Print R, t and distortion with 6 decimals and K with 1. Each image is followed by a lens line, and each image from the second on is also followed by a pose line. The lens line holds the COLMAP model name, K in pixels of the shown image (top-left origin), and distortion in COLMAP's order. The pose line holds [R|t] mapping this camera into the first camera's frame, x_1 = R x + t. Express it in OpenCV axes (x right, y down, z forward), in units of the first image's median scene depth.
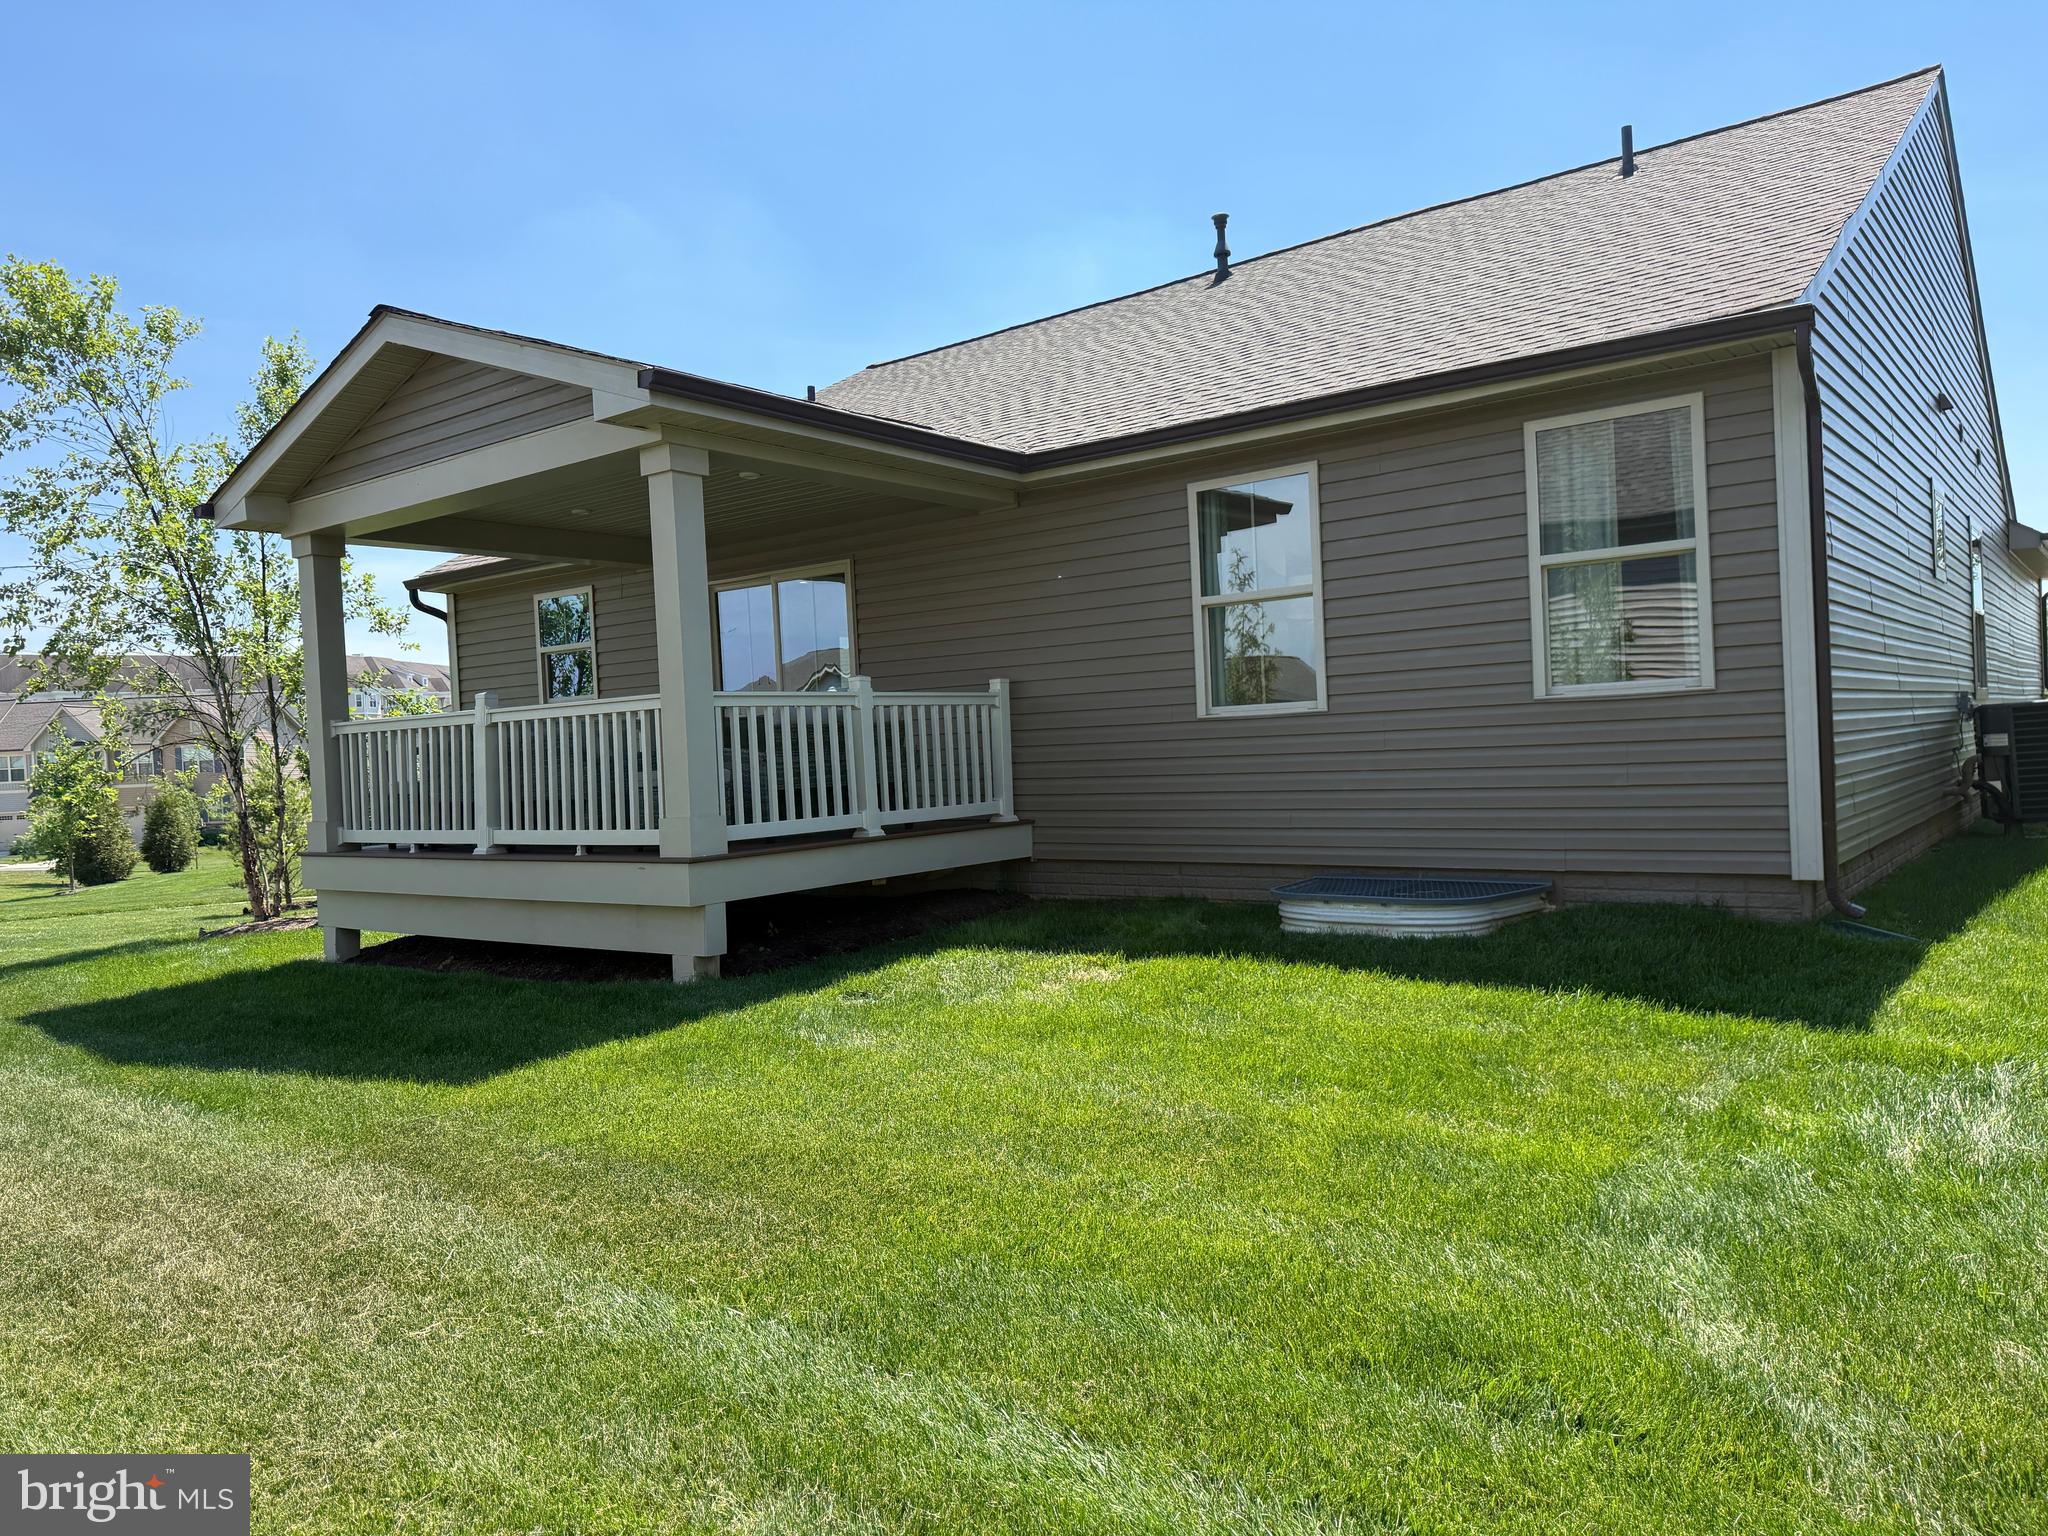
lens RADIAL K [[1431.4, 0, 1024.0], [0, 1431.4, 768.0], [0, 0, 1]] dist [0.000222, -0.000001]
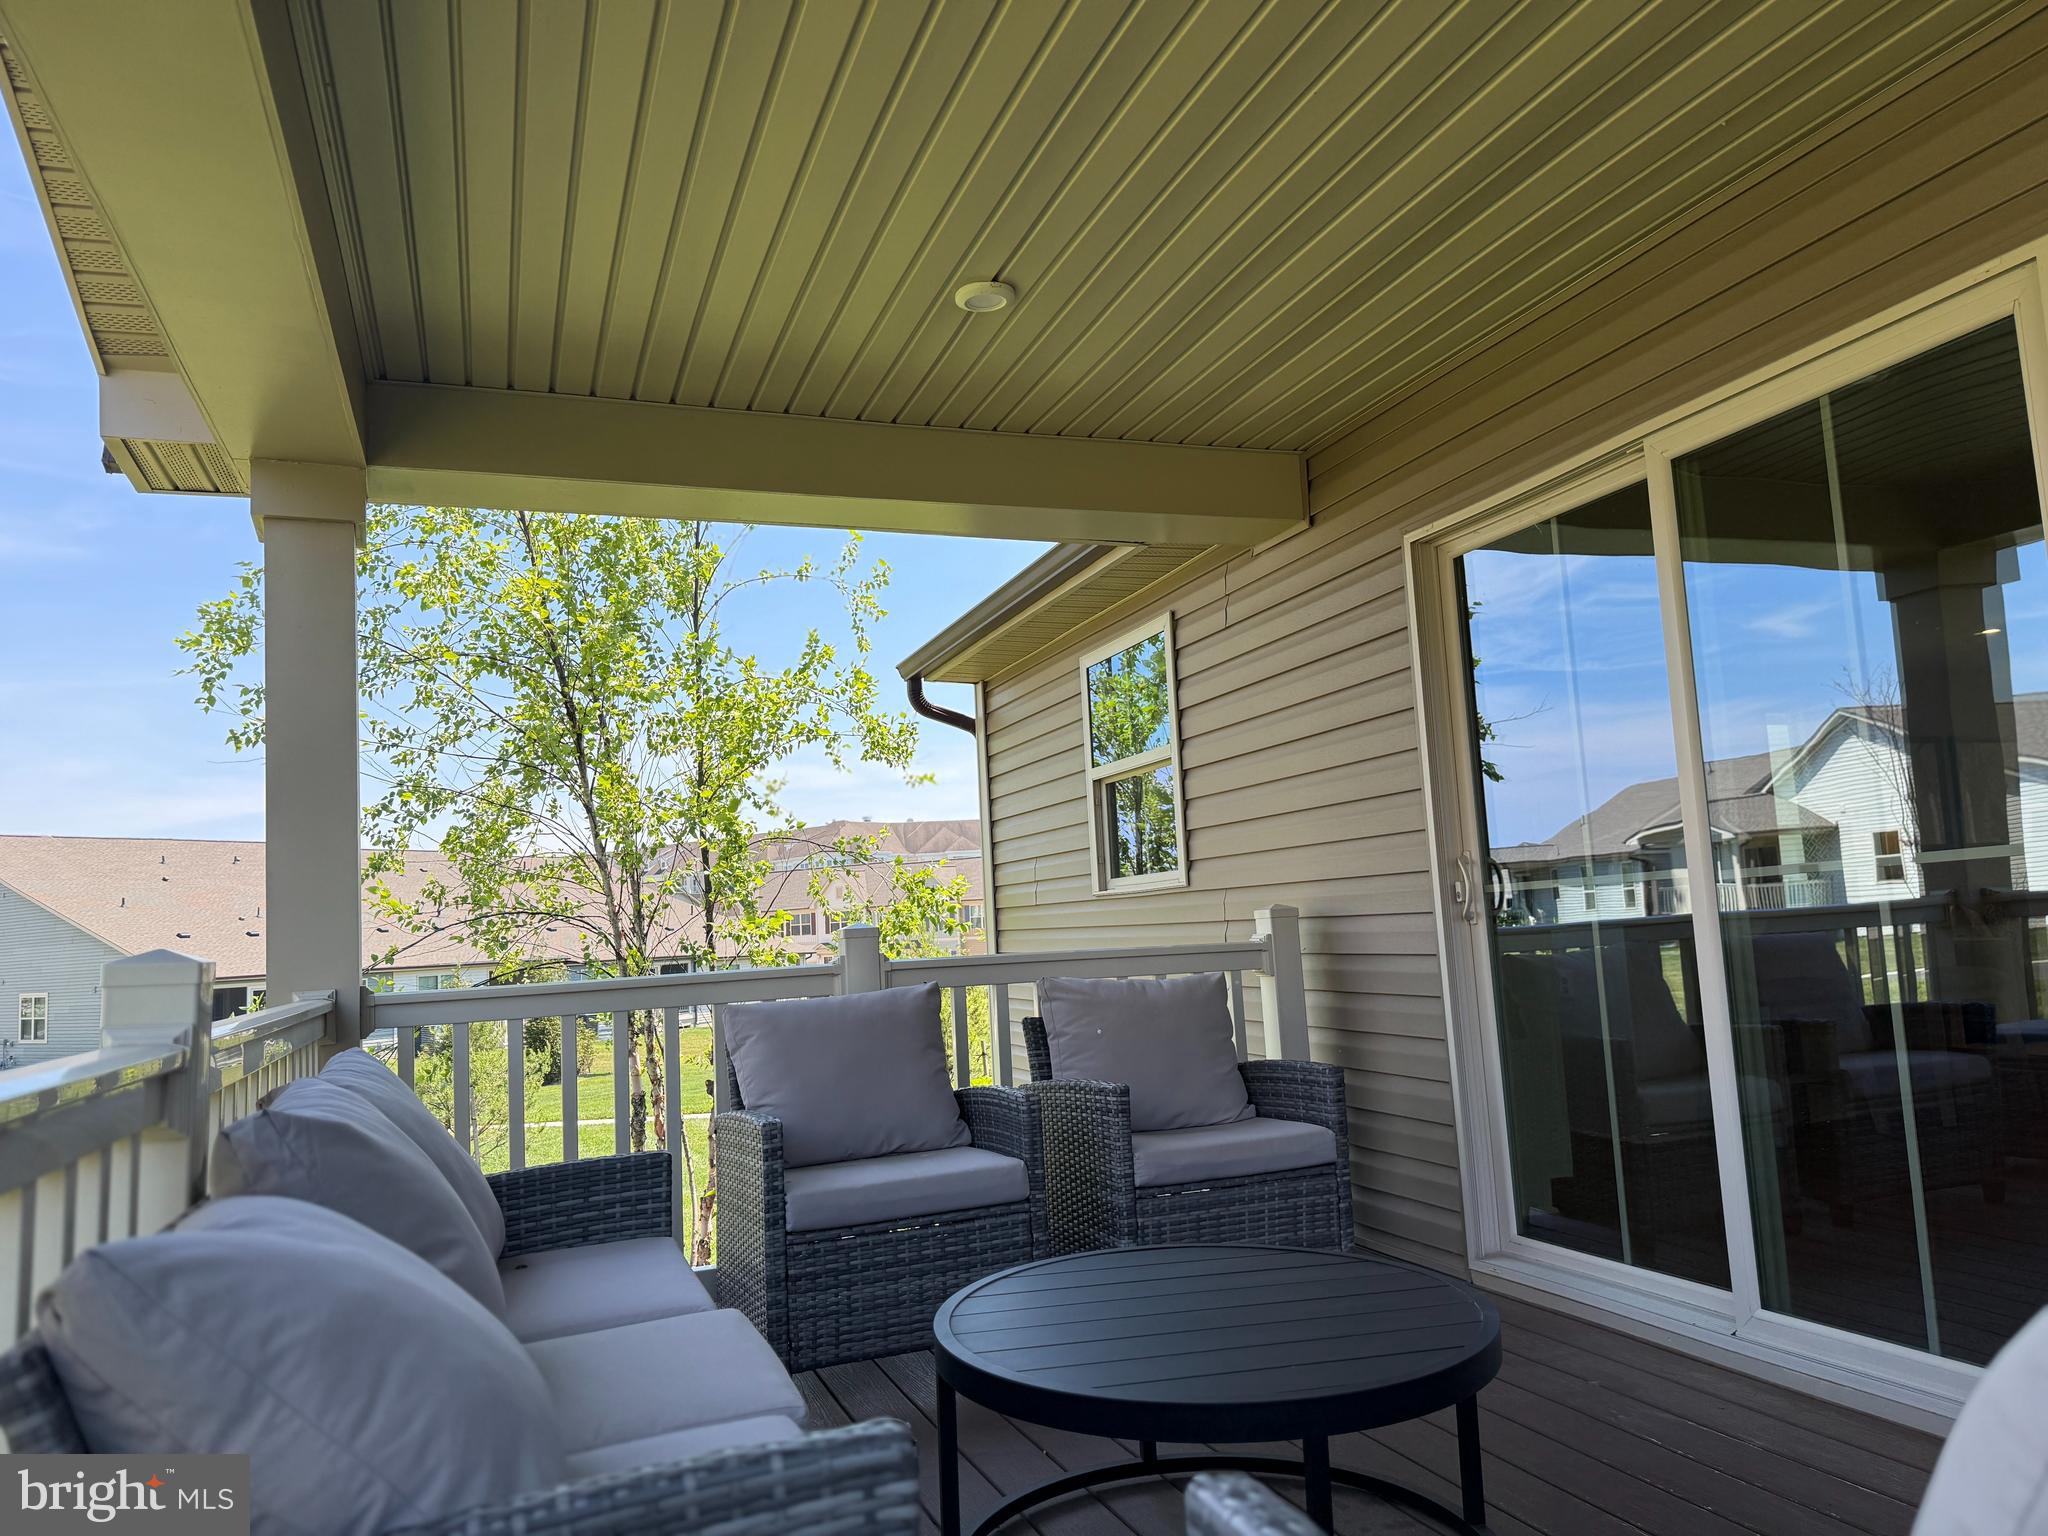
lens RADIAL K [[1431.4, 0, 1024.0], [0, 1431.4, 768.0], [0, 0, 1]] dist [0.000222, -0.000001]
pose [[0.851278, -0.058639, -0.521428, -0.108868], [0.005815, 0.994729, -0.102372, -0.034942], [0.524682, 0.084115, 0.847132, 0.560404]]
